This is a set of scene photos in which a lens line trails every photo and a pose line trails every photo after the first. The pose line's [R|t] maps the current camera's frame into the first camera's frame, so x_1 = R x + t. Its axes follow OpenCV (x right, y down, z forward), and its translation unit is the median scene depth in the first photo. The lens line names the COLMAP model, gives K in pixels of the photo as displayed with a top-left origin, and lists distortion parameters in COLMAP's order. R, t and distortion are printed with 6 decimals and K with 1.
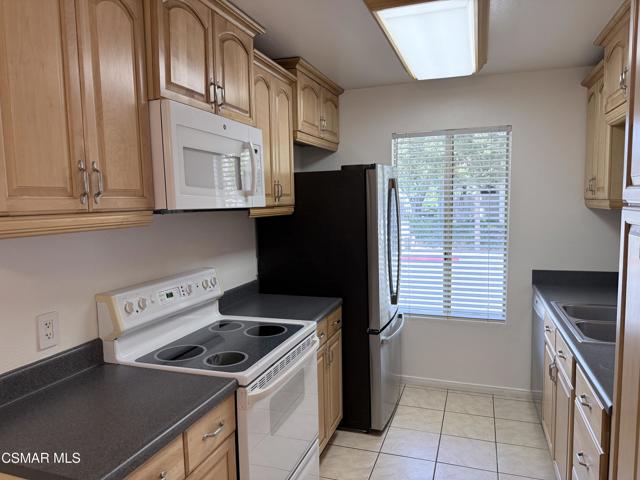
lens RADIAL K [[447.7, 0, 319.6], [0, 447.7, 238.1], [0, 0, 1]] dist [0.024083, -0.011581]
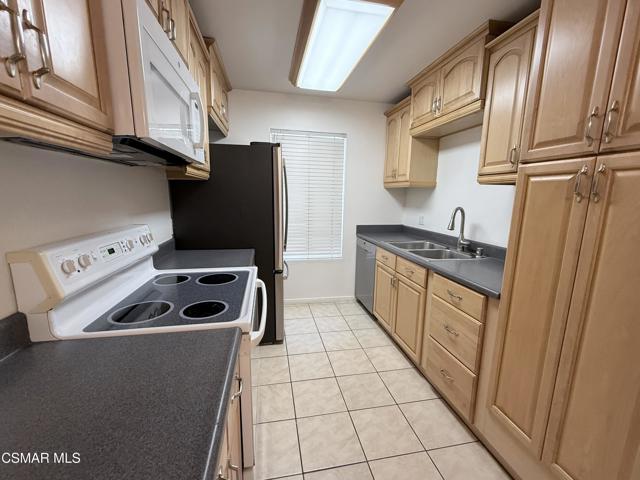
lens RADIAL K [[269.9, 0, 319.4], [0, 269.9, 241.0], [0, 0, 1]] dist [-0.000258, -0.000178]
pose [[0.861521, -0.052982, 0.504950, -0.223897], [0.009195, 0.996005, 0.088817, 0.057533], [-0.507638, -0.071875, 0.858567, 0.302917]]
